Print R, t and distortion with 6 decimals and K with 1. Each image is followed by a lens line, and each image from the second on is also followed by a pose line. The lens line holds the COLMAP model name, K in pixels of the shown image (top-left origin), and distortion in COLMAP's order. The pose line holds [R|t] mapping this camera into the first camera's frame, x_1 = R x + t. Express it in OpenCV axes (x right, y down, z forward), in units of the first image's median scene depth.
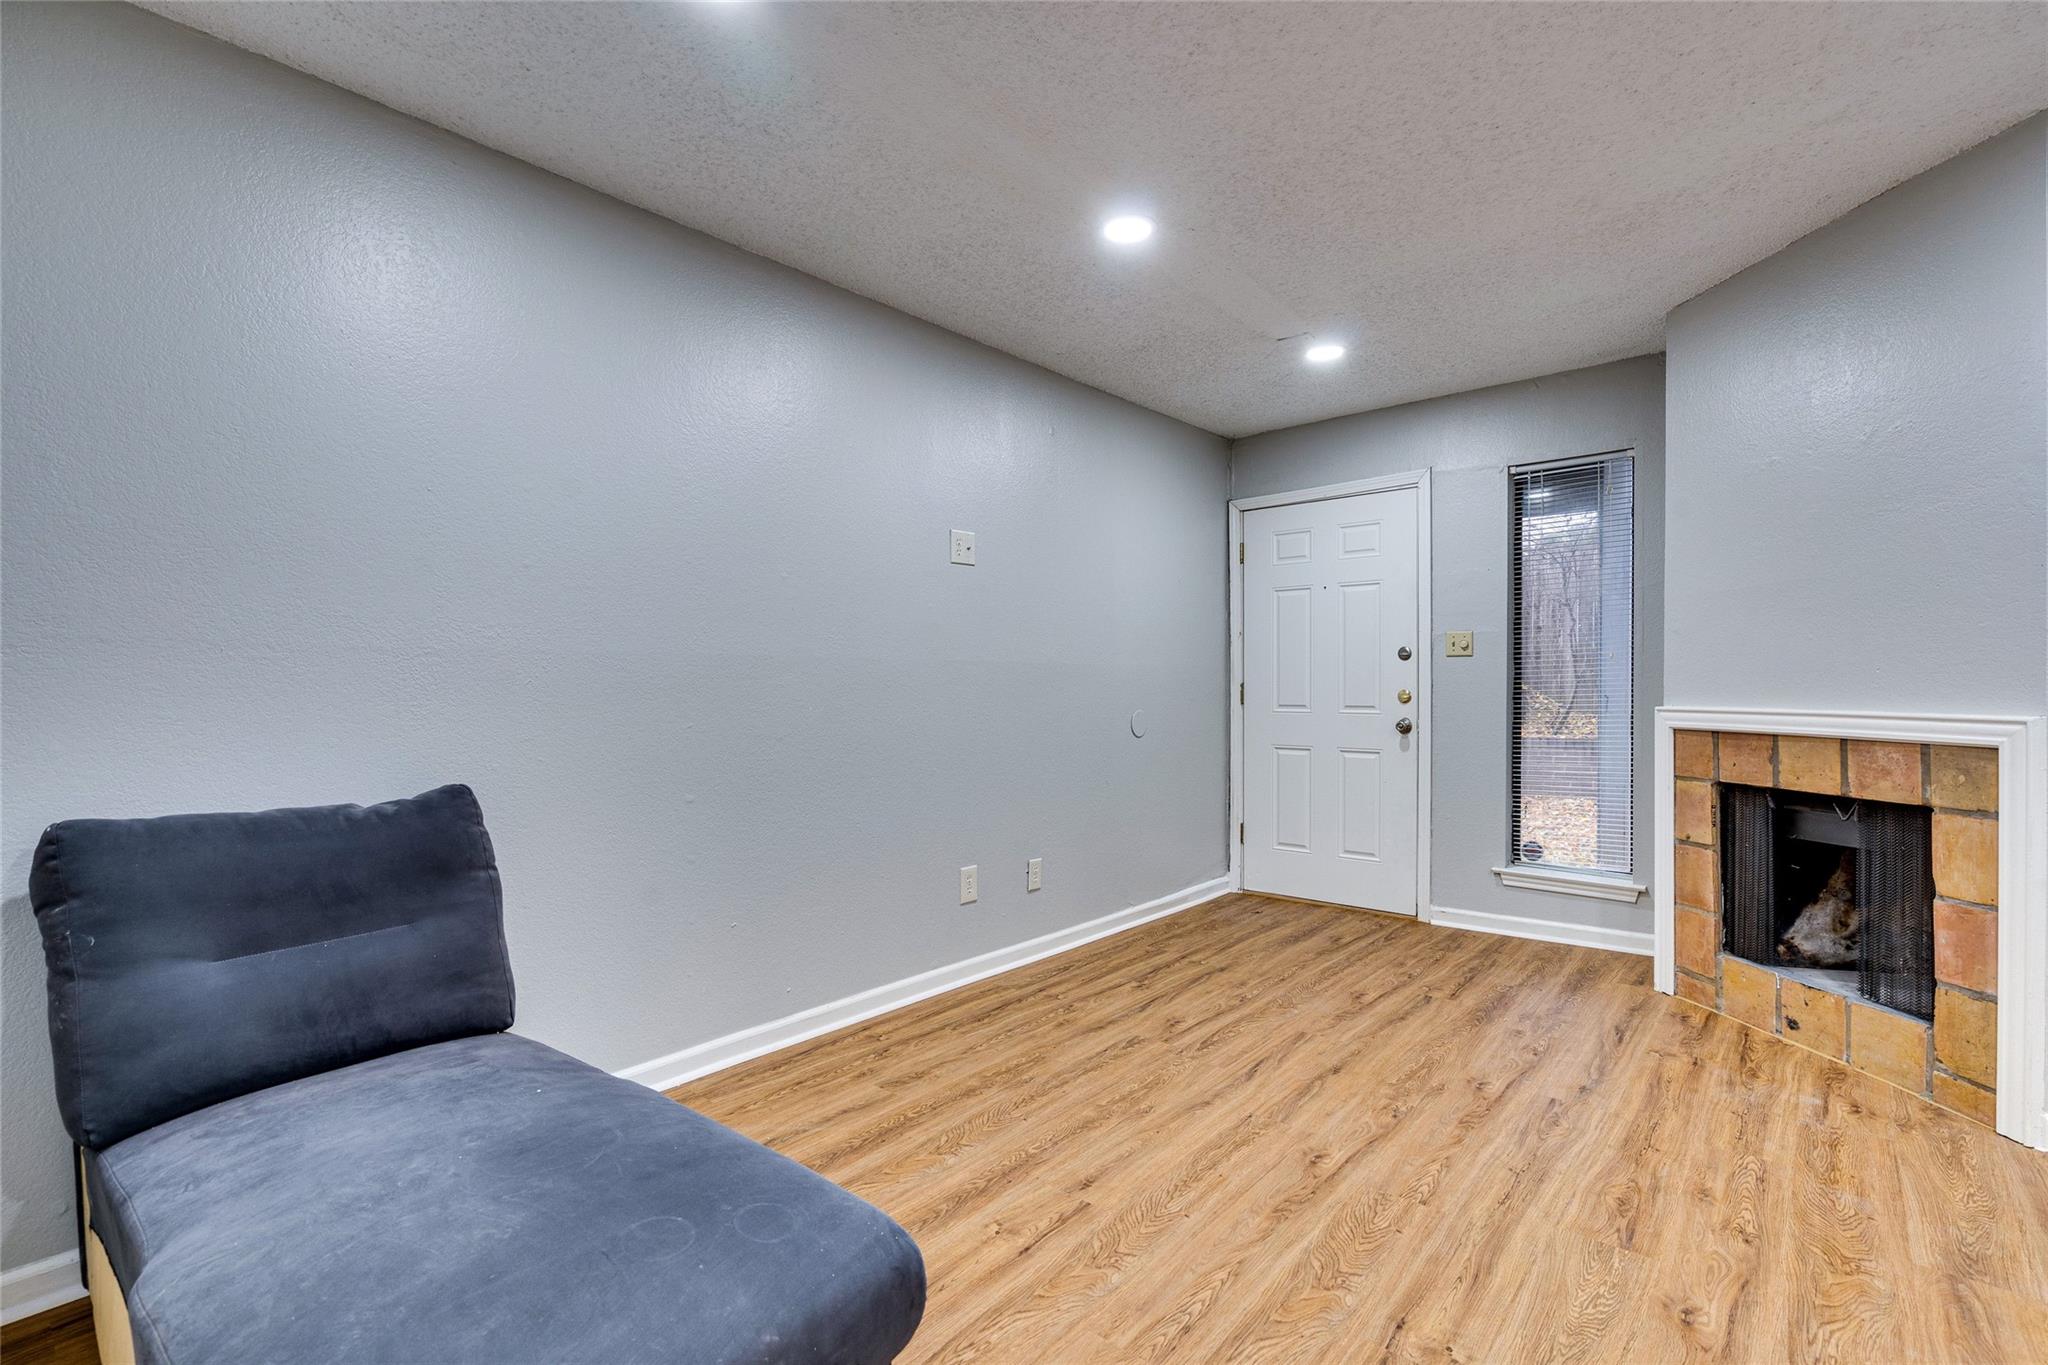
lens RADIAL K [[938.1, 0, 1033.6], [0, 938.1, 689.6], [0, 0, 1]] dist [-0.000497, 0.000129]
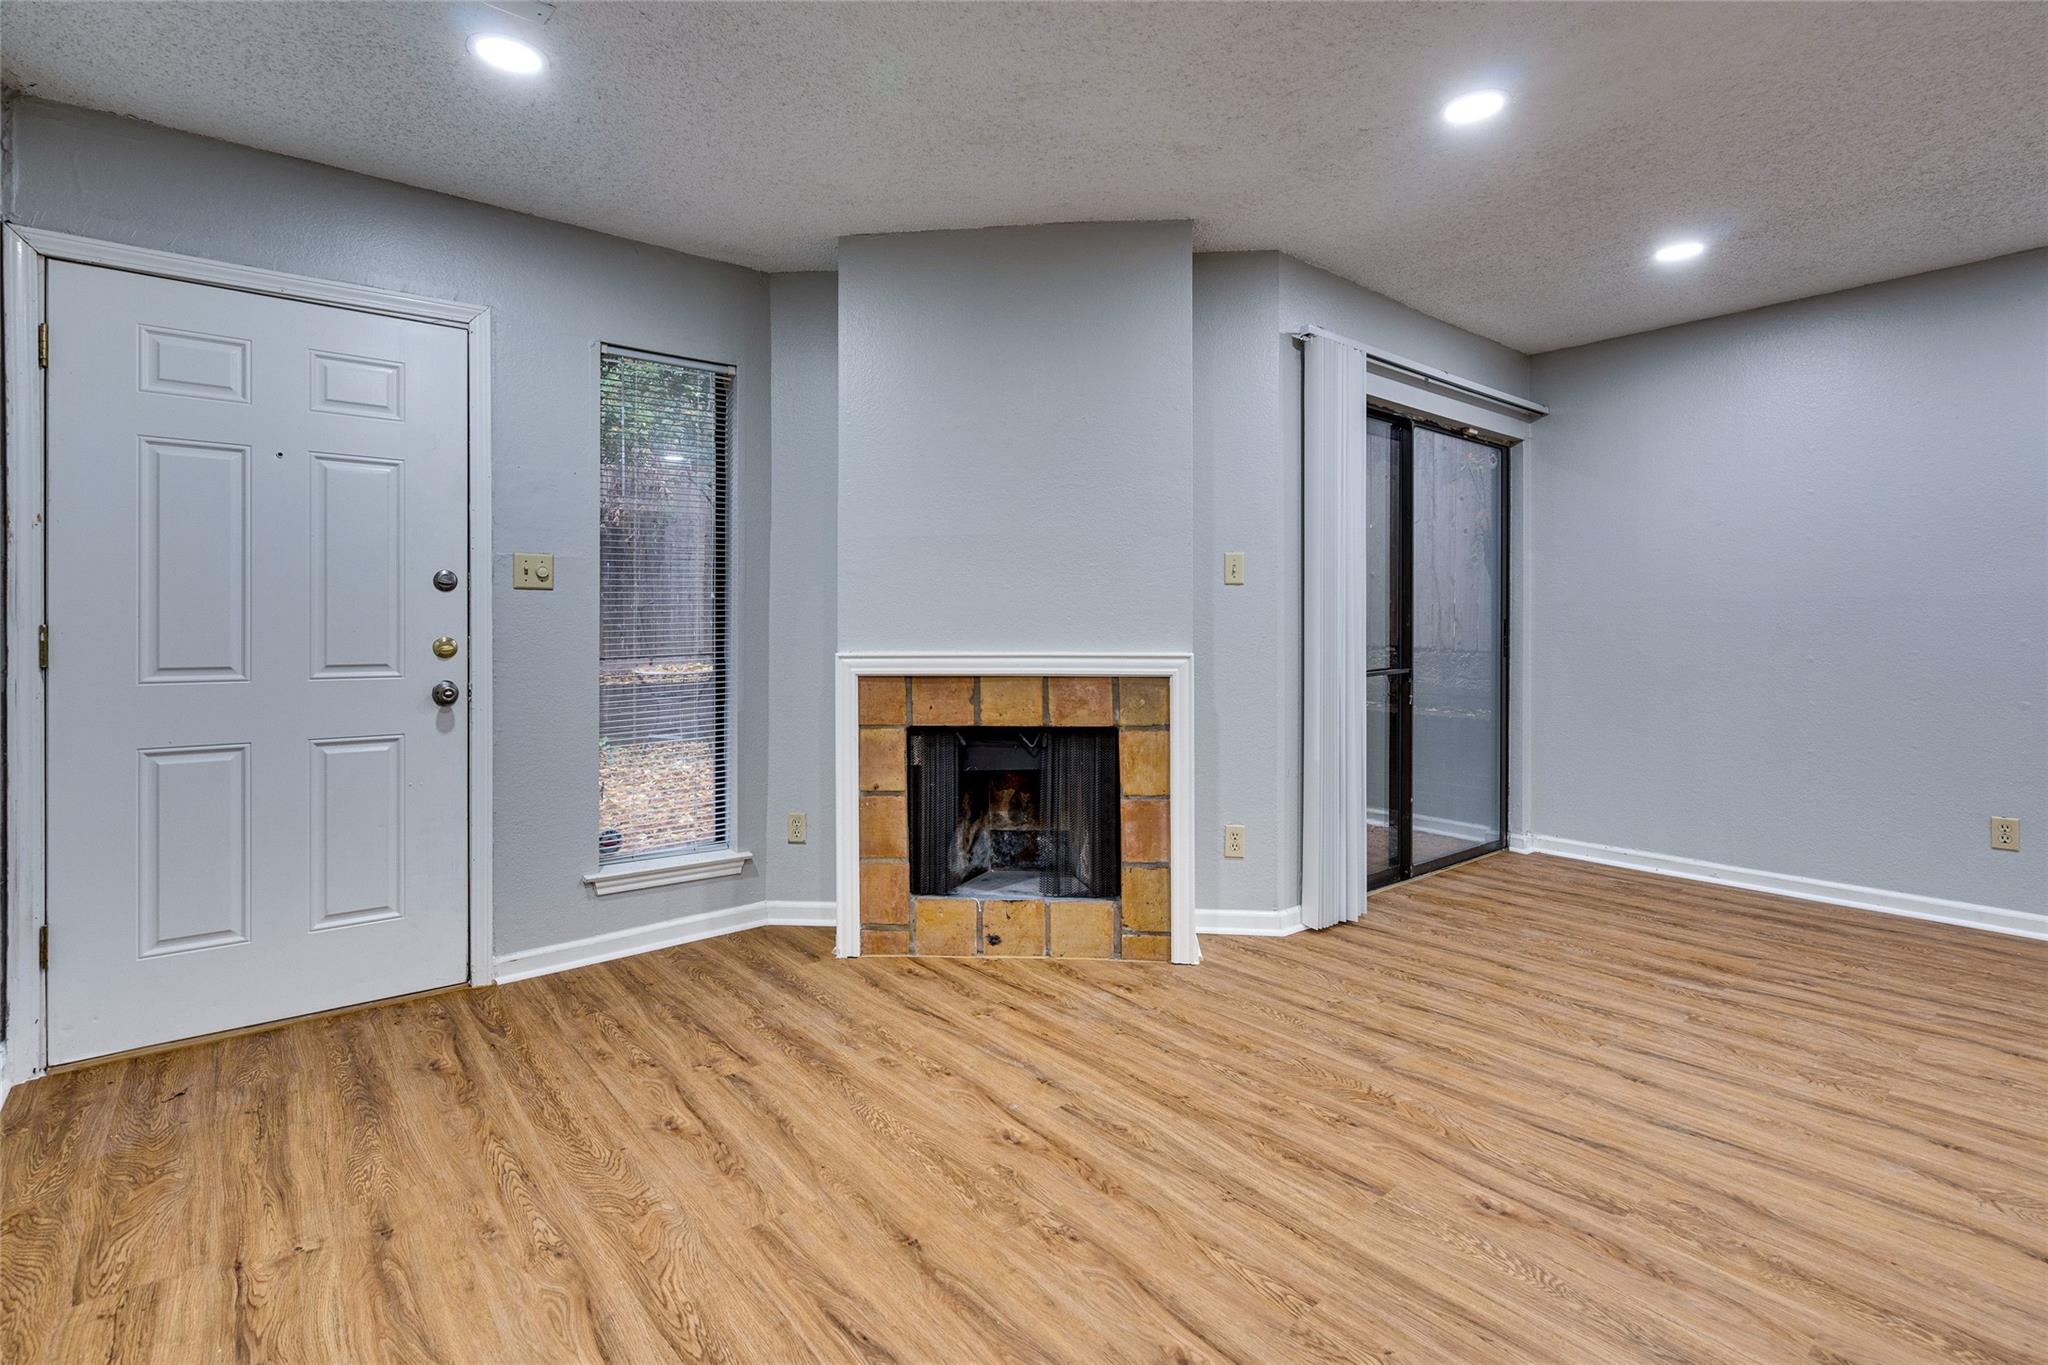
lens RADIAL K [[946.5, 0, 1030.4], [0, 946.5, 631.5], [0, 0, 1]] dist [-0.003084, 0.000542]
pose [[0.171553, 0.001862, 0.985173, -0.277095], [0.005129, 0.999983, -0.002783, 0.000112], [-0.985162, 0.005530, 0.171541, 0.782287]]
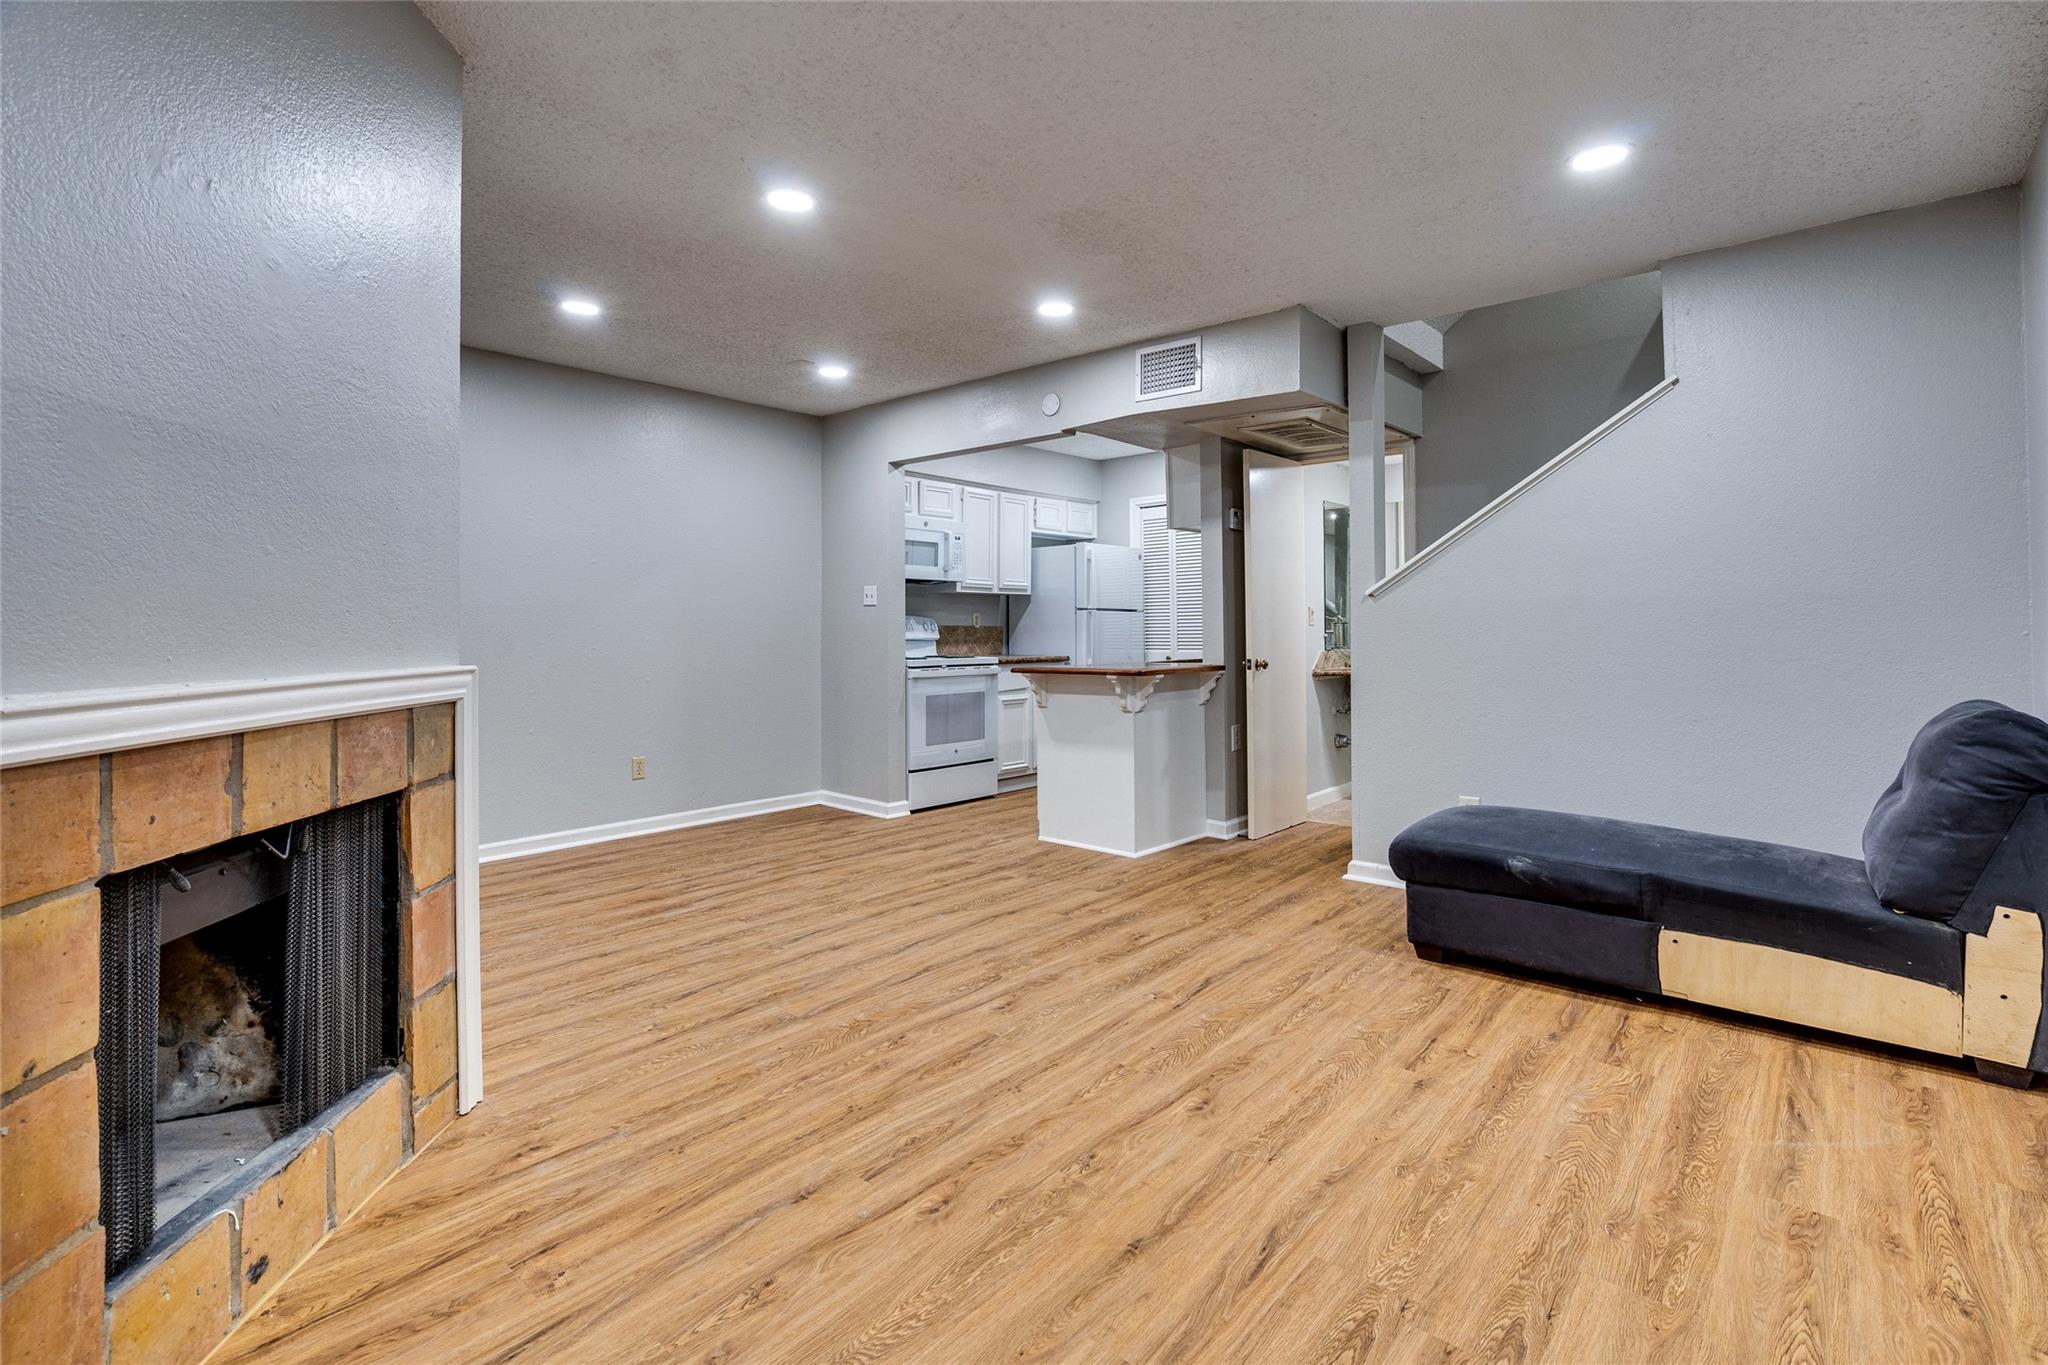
lens RADIAL K [[950.7, 0, 1037.4], [0, 950.7, 615.0], [0, 0, 1]] dist [-0.000393, 0.000188]
pose [[-0.999946, 0.010399, 0.000444, 0.368469], [0.010396, 0.999918, -0.007491, -0.008014], [-0.000522, -0.007486, -0.999972, 1.575441]]
